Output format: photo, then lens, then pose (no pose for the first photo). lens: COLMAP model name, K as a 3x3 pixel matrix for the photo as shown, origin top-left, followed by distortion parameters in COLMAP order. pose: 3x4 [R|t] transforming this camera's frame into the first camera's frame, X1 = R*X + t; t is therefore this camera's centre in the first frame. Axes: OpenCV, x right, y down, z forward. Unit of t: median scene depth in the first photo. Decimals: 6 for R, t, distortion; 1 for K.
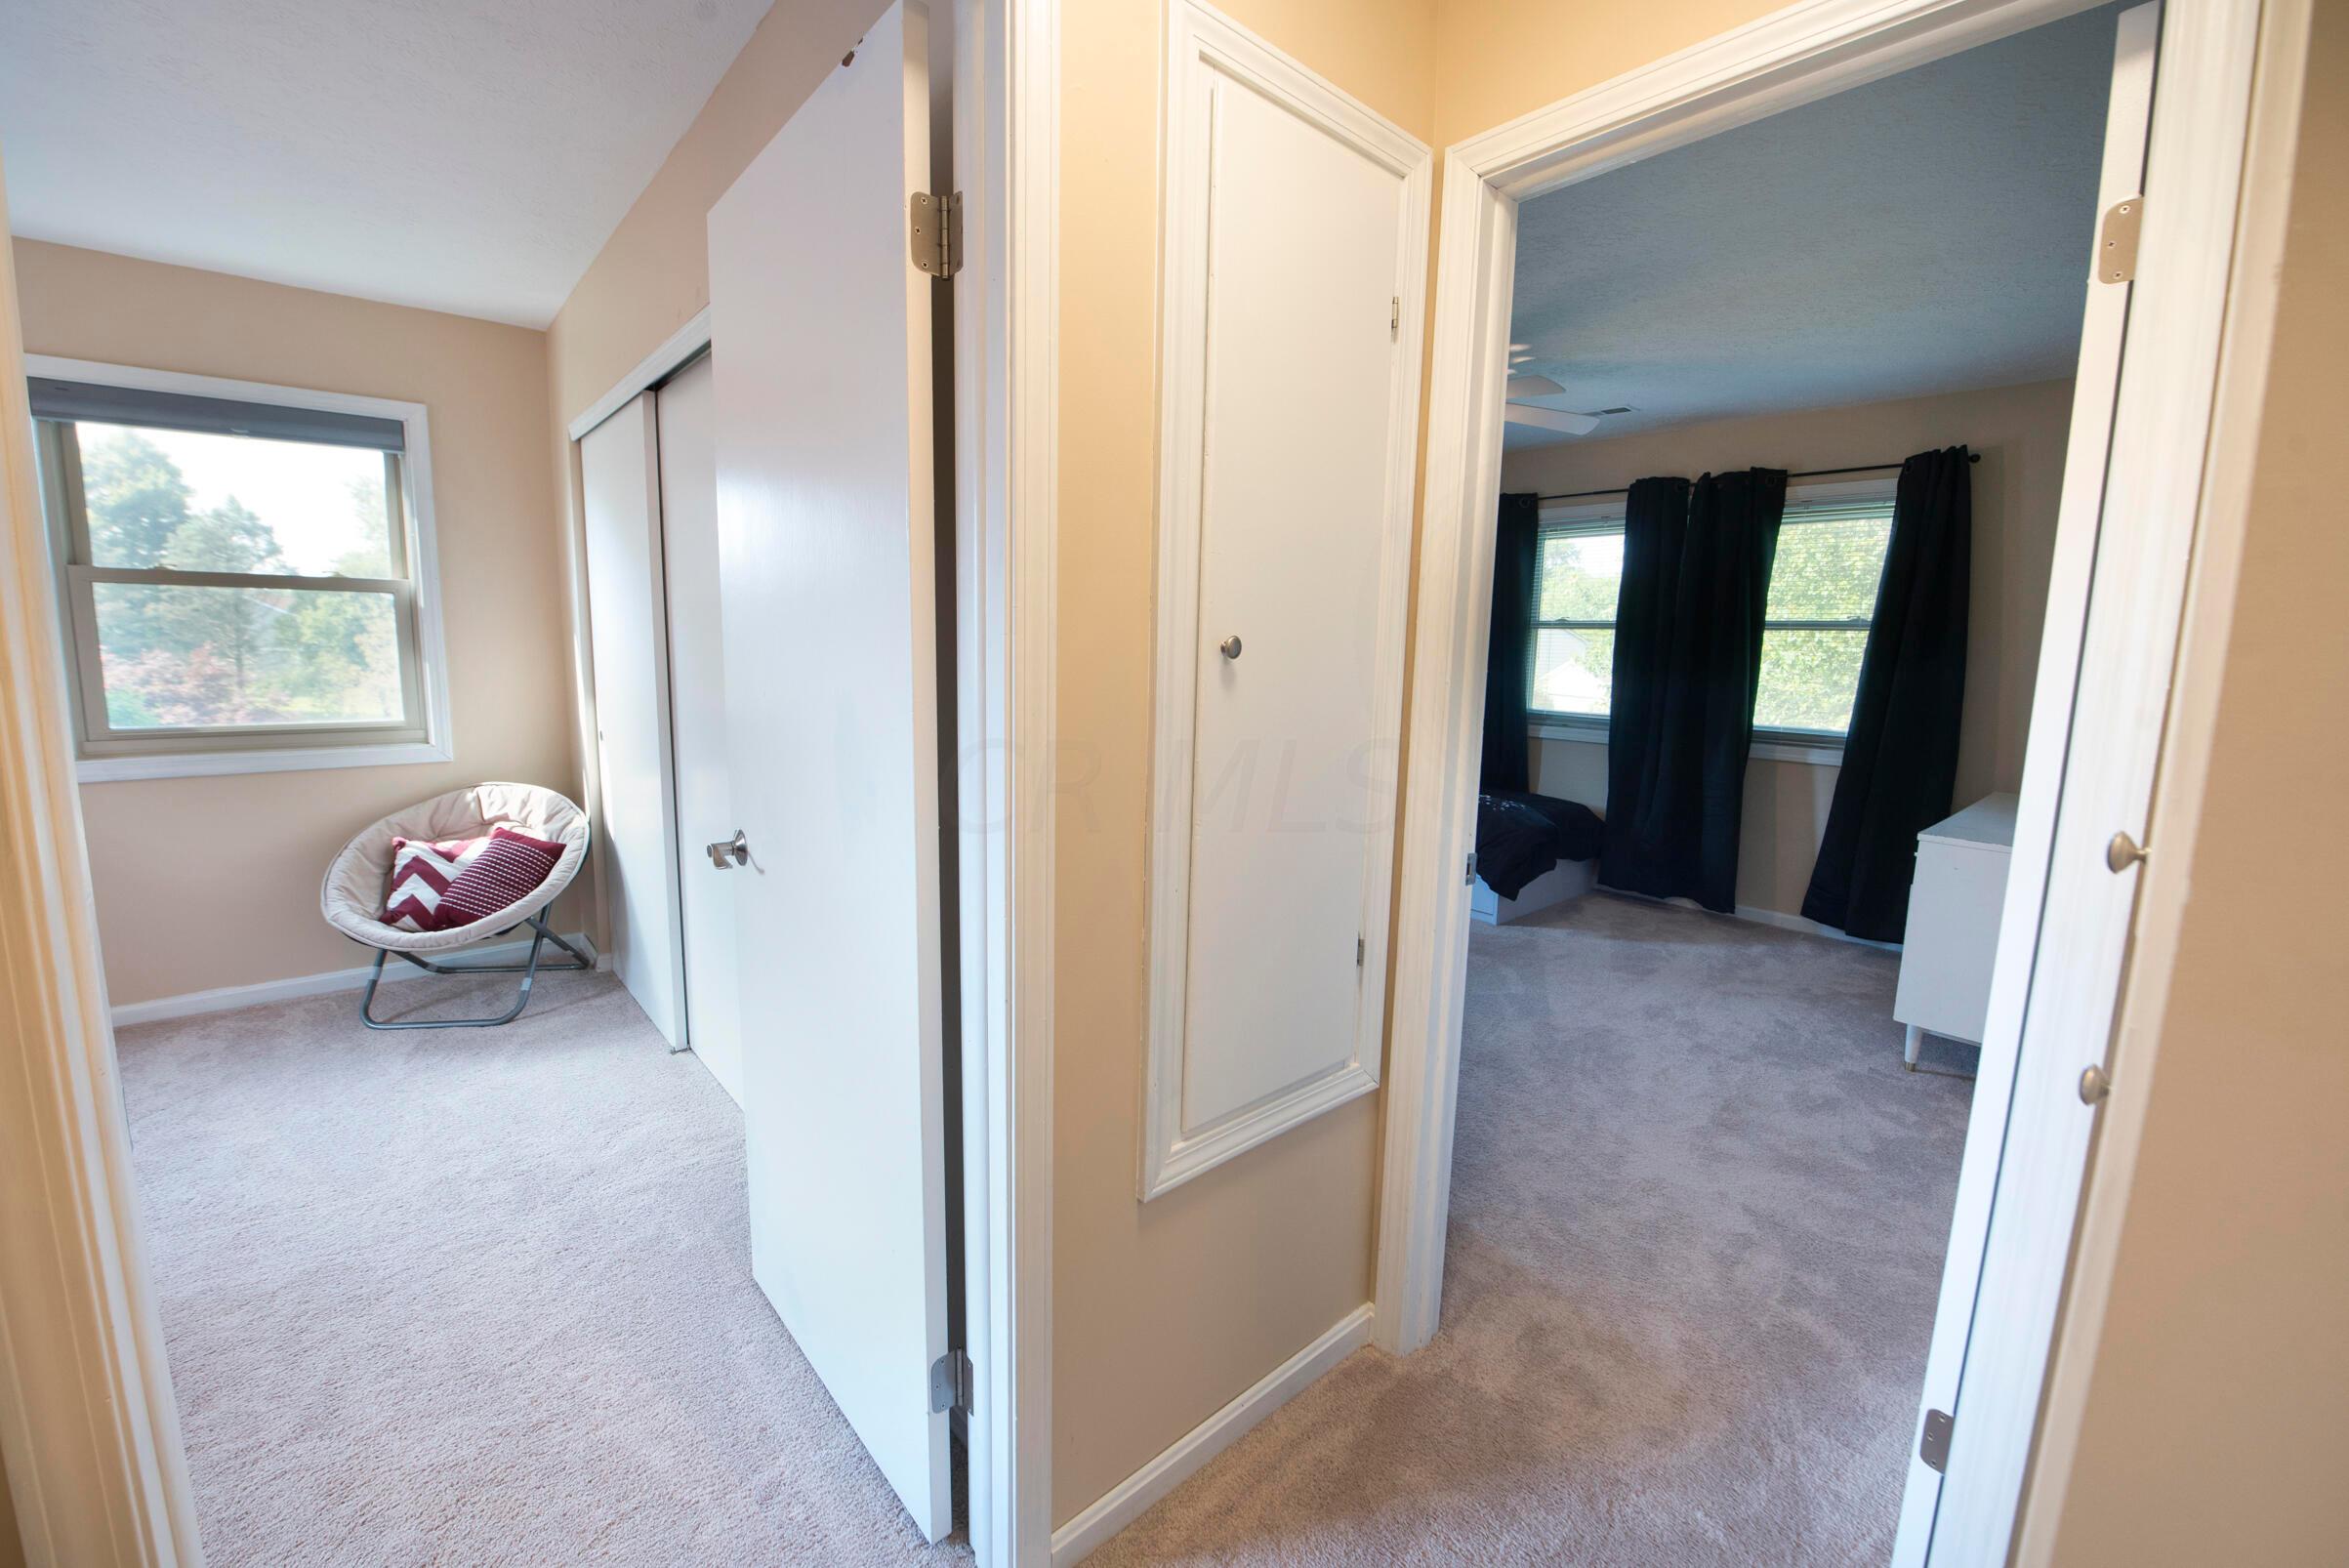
lens RADIAL K [[941.4, 0, 1150.5], [0, 941.4, 772.9], [0, 0, 1]] dist [-0.019979, -0.001173]
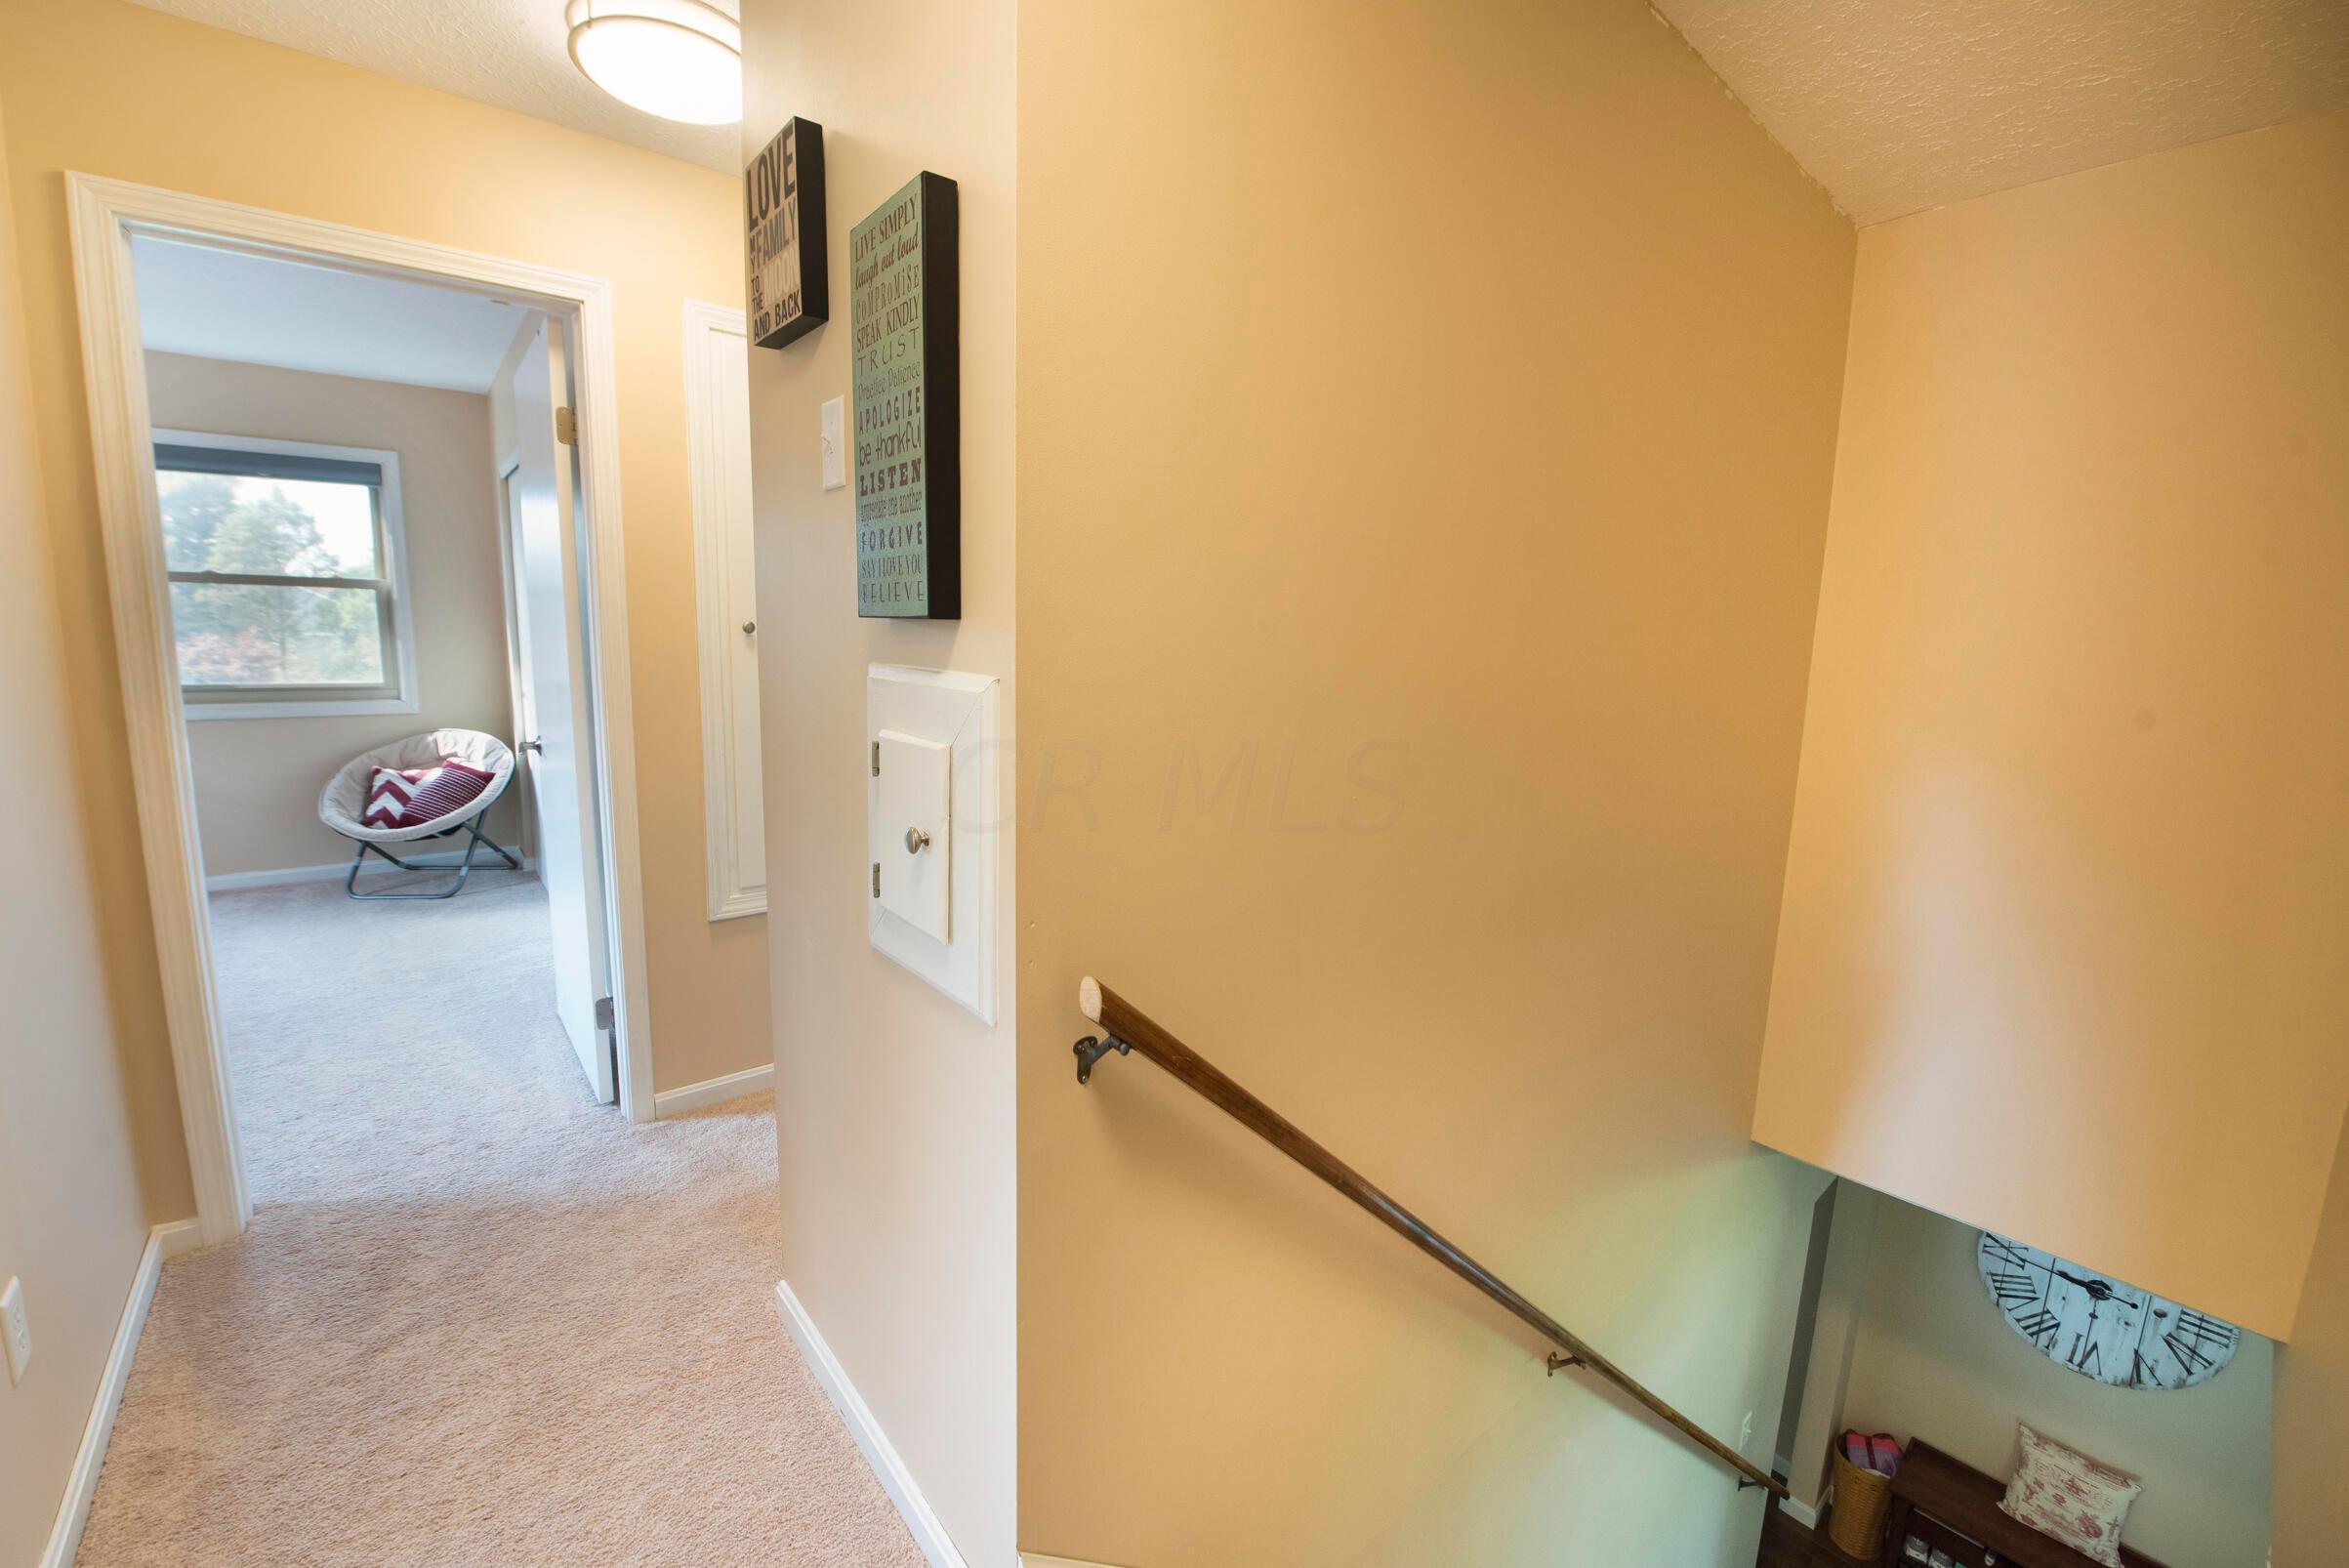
lens RADIAL K [[941.4, 0, 1158.4], [0, 941.4, 775.0], [0, 0, 1]] dist [-0.019979, -0.001173]
pose [[0.999692, 0.011293, -0.022079, 0.378062], [-0.011061, 0.999883, 0.010580, 0.053631], [0.022196, -0.010333, 0.999700, -0.349207]]
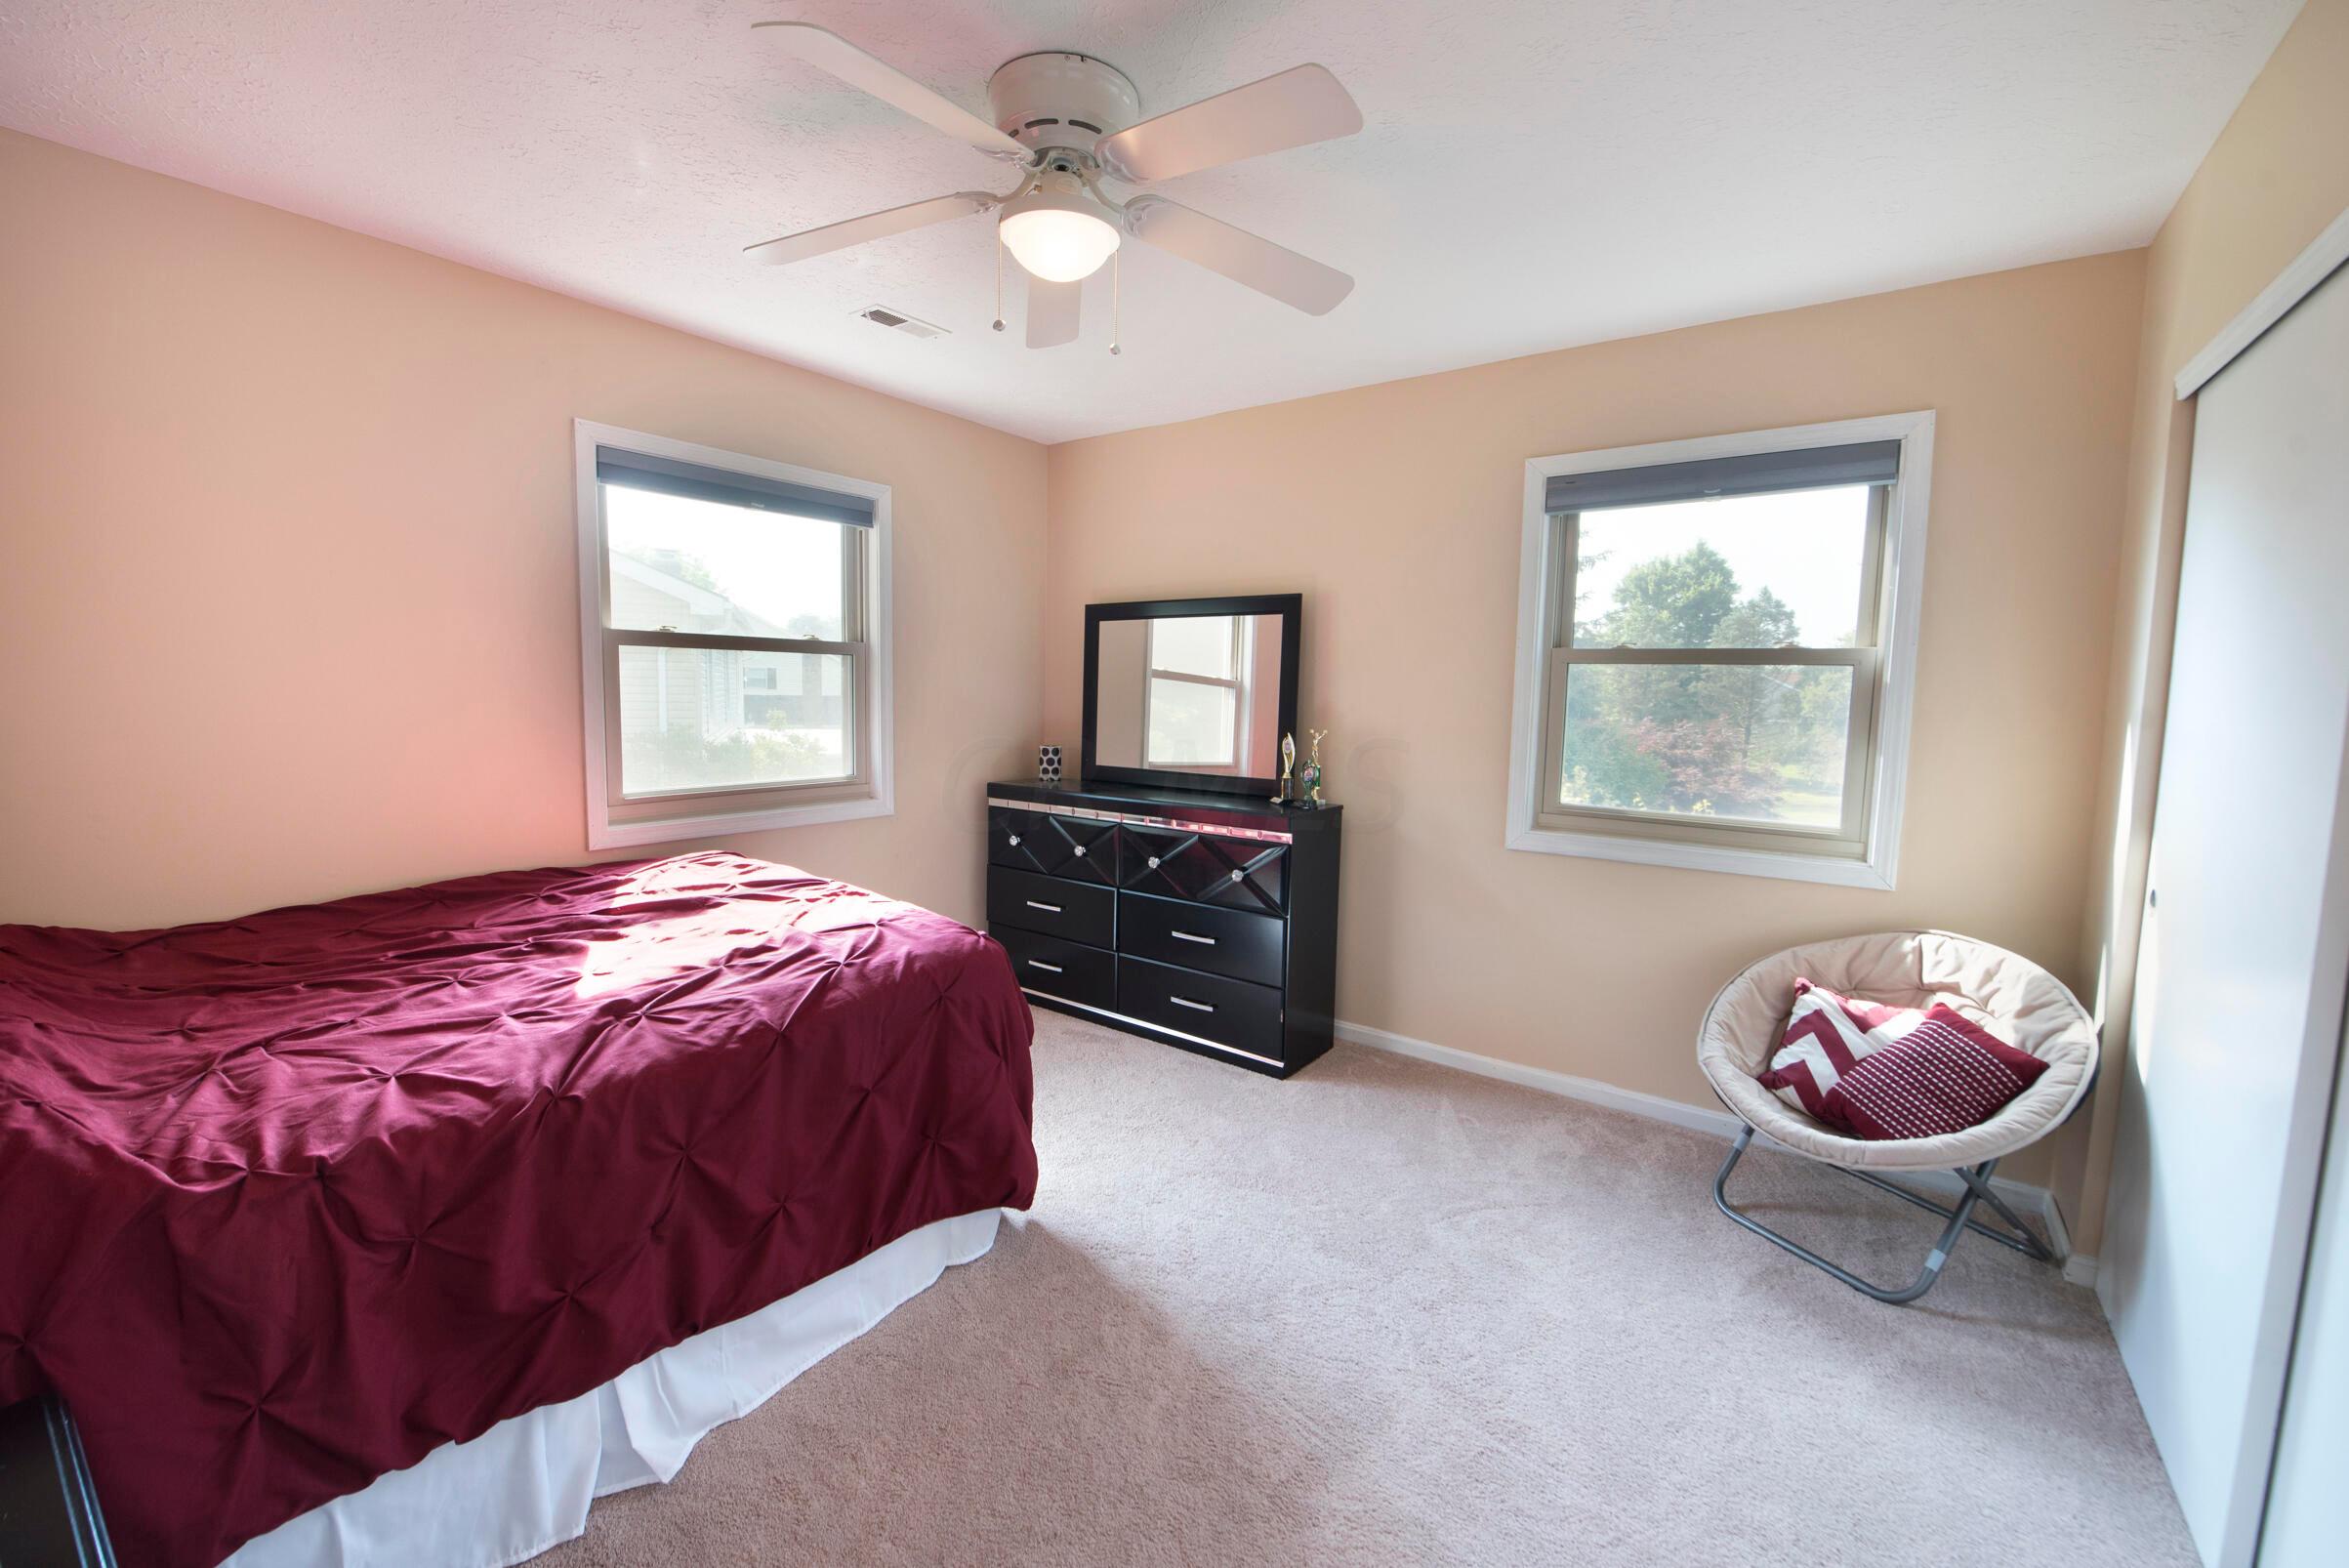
lens RADIAL K [[941.4, 0, 1151.6], [0, 941.4, 773.9], [0, 0, 1]] dist [-0.019979, -0.001173]
pose [[0.220233, 0.073072, -0.972707, -0.182281], [-0.148794, 0.988037, 0.040535, -0.048370], [0.964032, 0.135806, 0.228471, 0.268731]]
